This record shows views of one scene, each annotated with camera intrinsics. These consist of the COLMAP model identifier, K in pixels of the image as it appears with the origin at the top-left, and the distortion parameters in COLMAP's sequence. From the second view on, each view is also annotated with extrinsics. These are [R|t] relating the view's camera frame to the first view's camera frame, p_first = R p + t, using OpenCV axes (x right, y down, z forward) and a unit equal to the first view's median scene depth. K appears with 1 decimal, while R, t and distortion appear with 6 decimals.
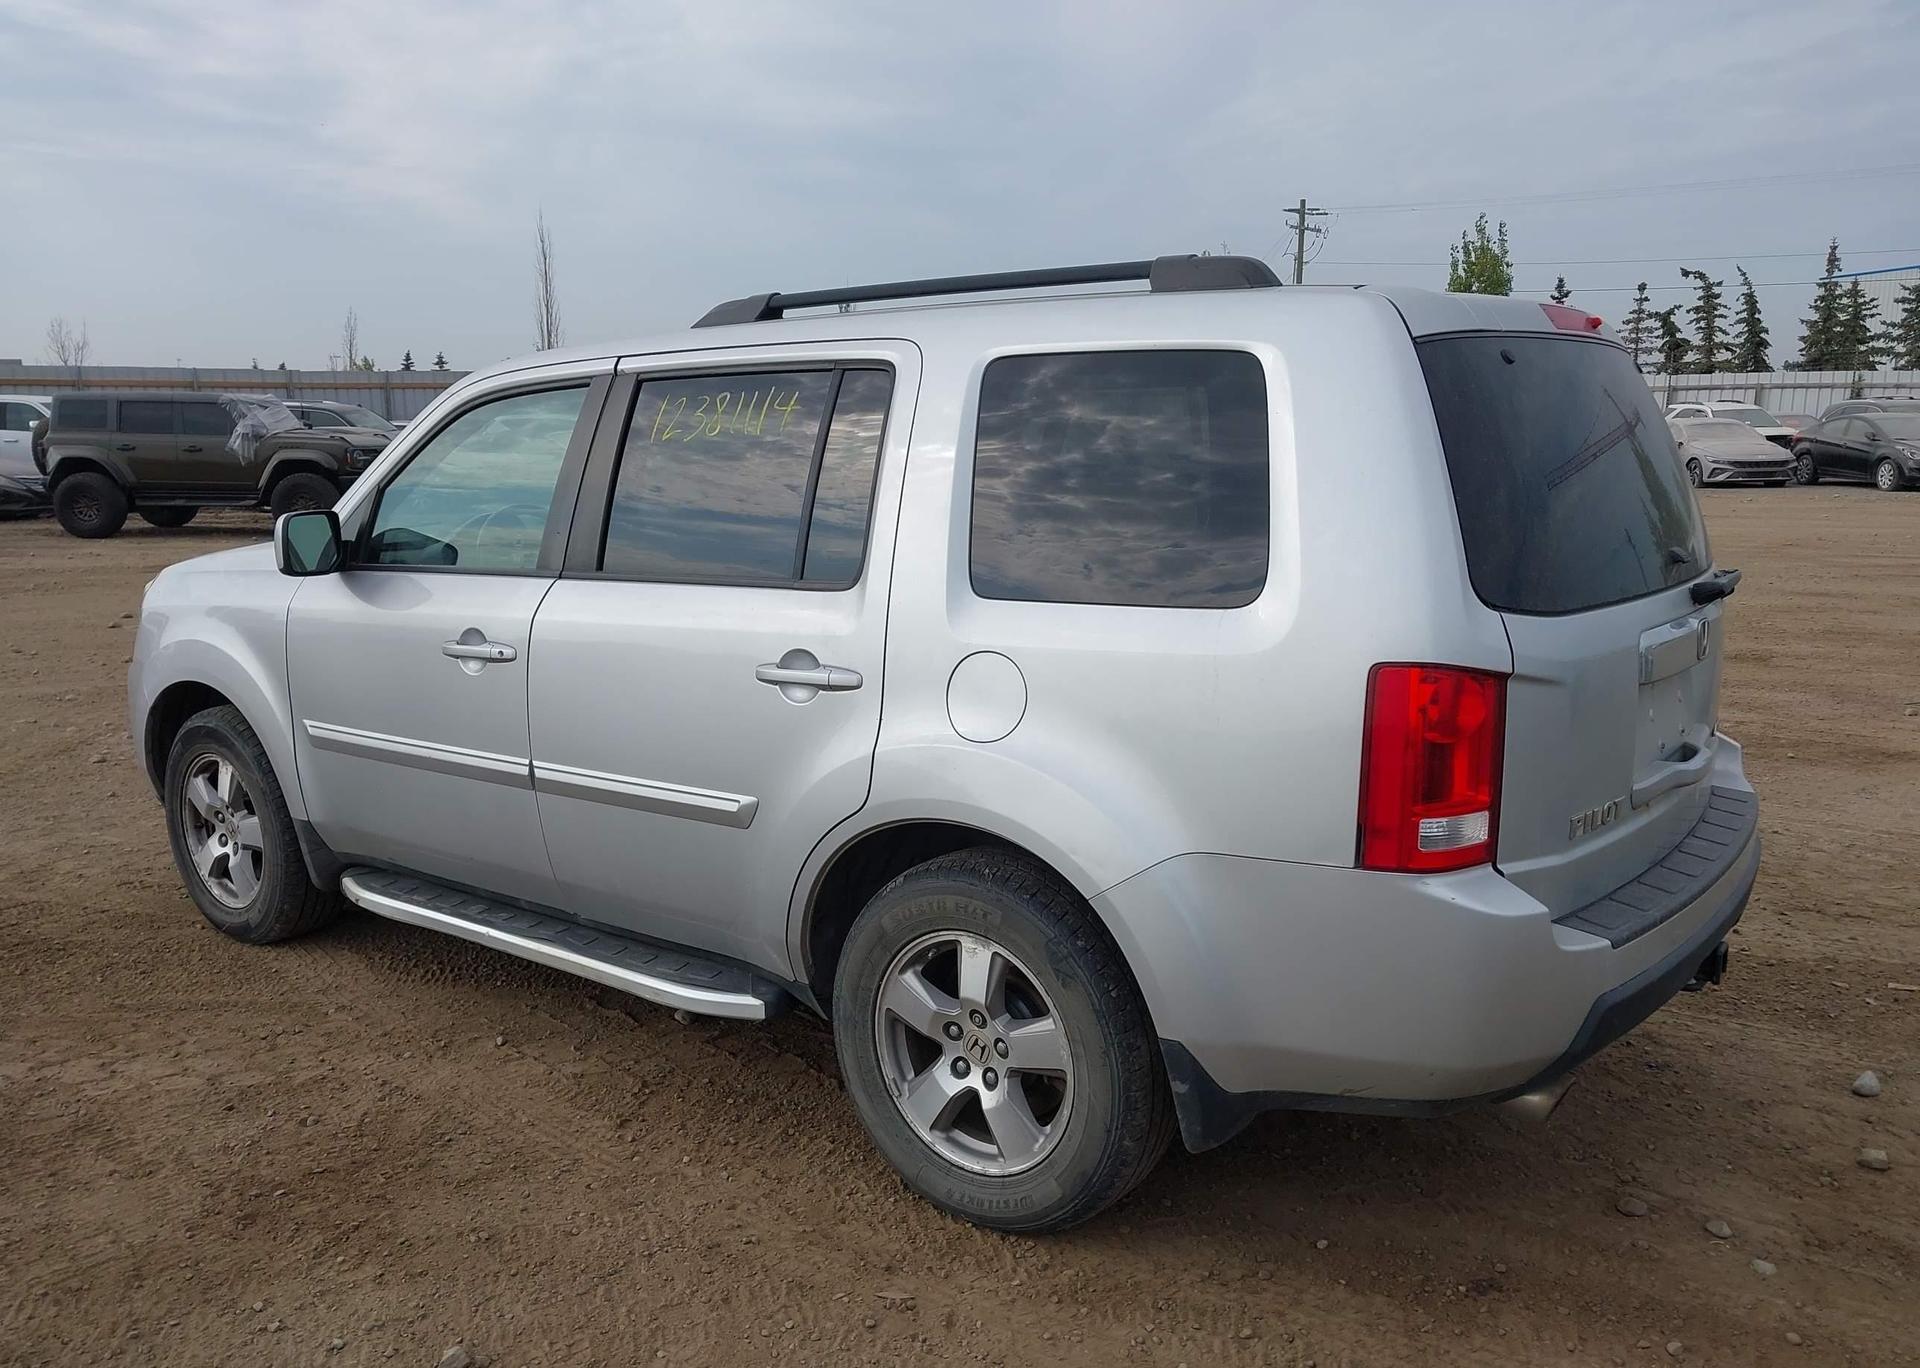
lens RADIAL K [[1536.4, 0, 978.7], [0, 1536.4, 696.3], [0, 0, 1]] dist [0.032390, -0.047746]
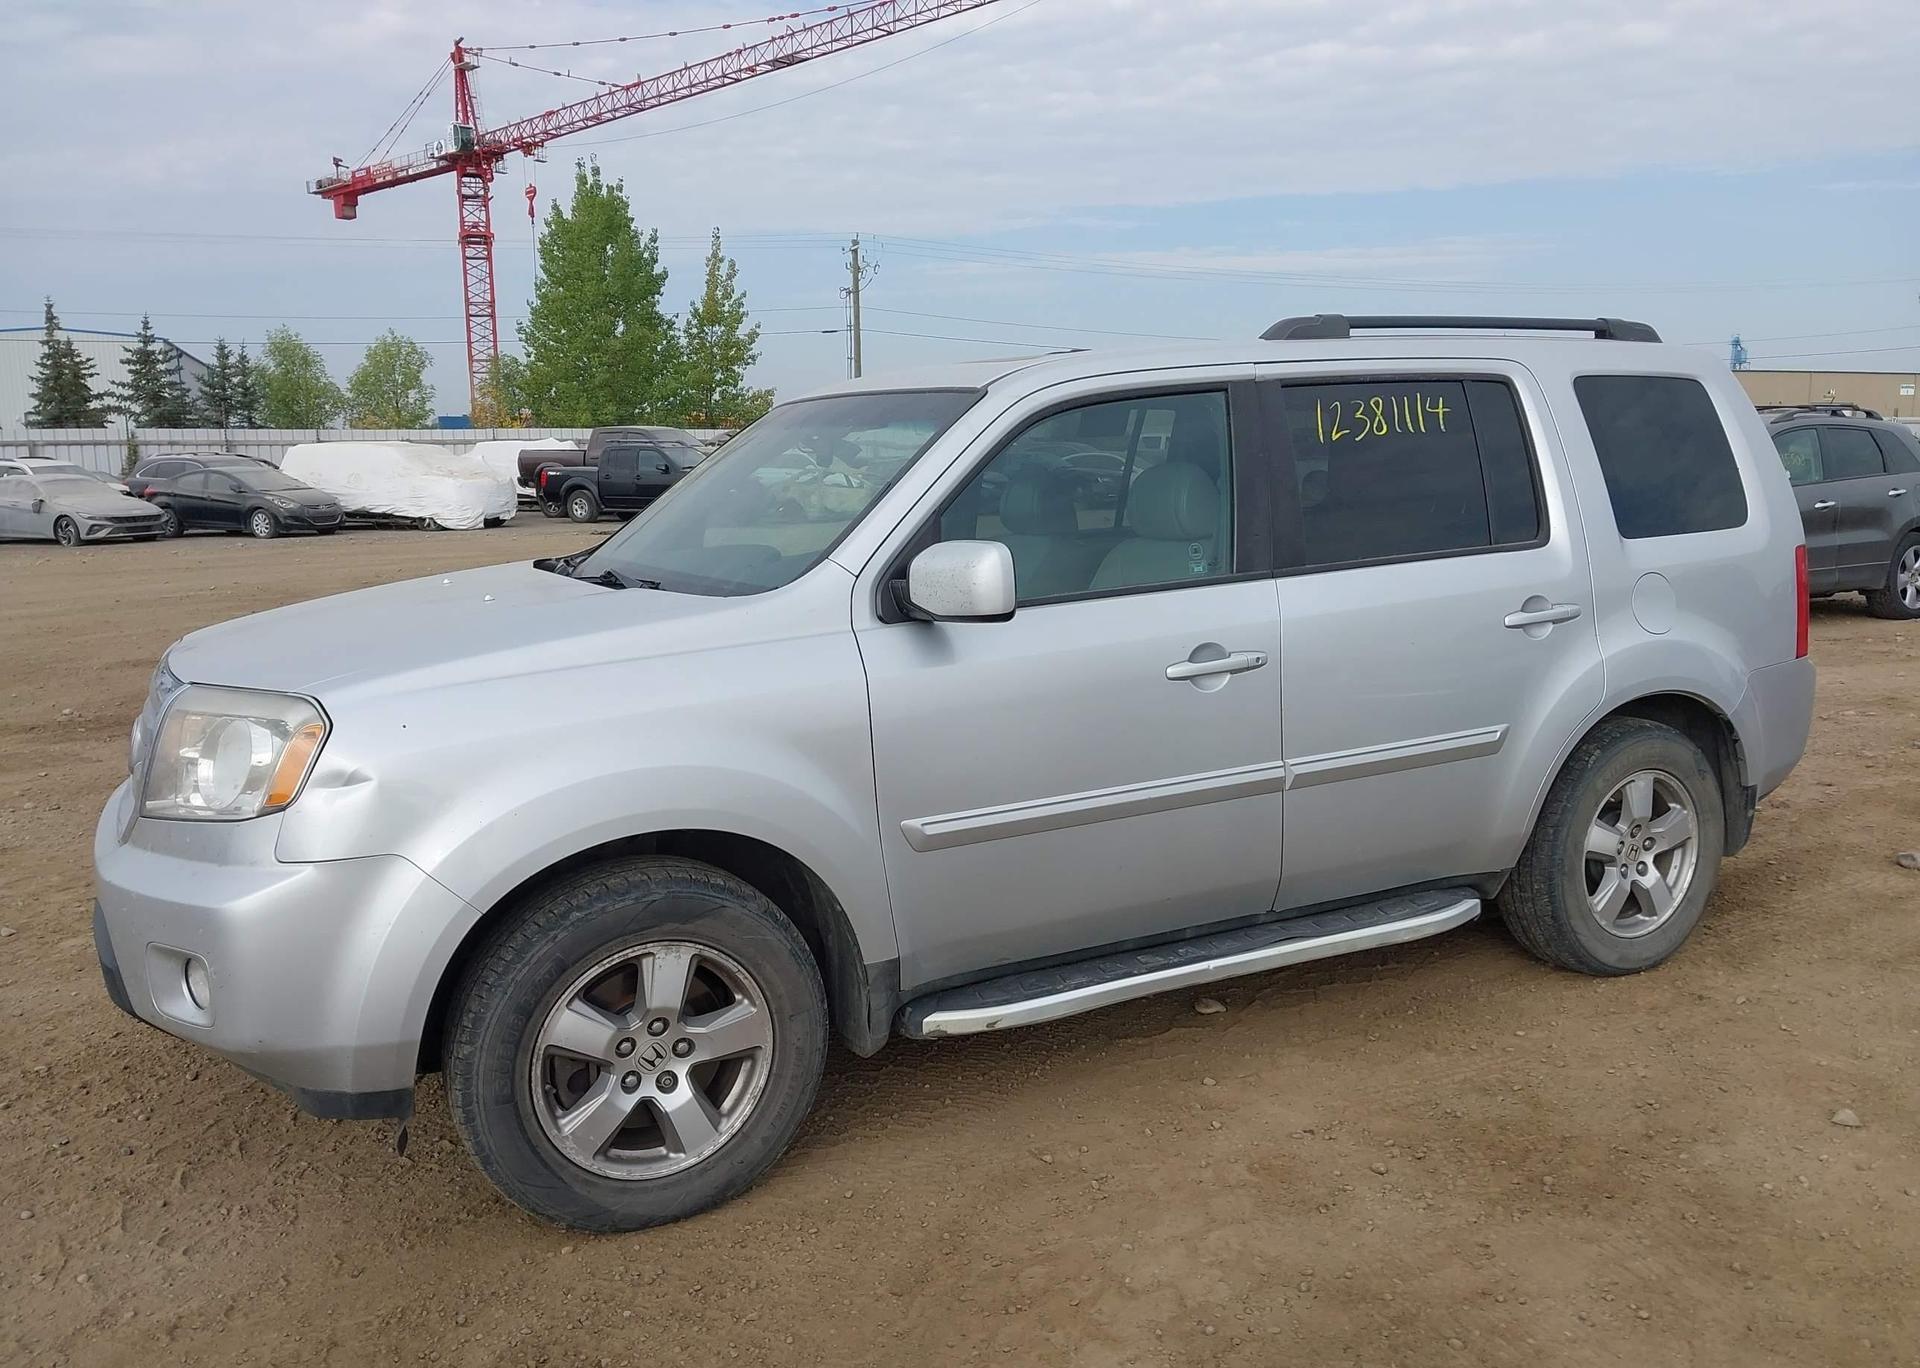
lens RADIAL K [[1536.4, 0, 966.6], [0, 1536.4, 682.0], [0, 0, 1]] dist [0.032390, -0.047746]
pose [[0.417161, -0.135738, 0.898639, -1.105279], [0.179421, 0.981624, 0.064983, -0.096635], [-0.890946, 0.134127, 0.433850, 0.648378]]
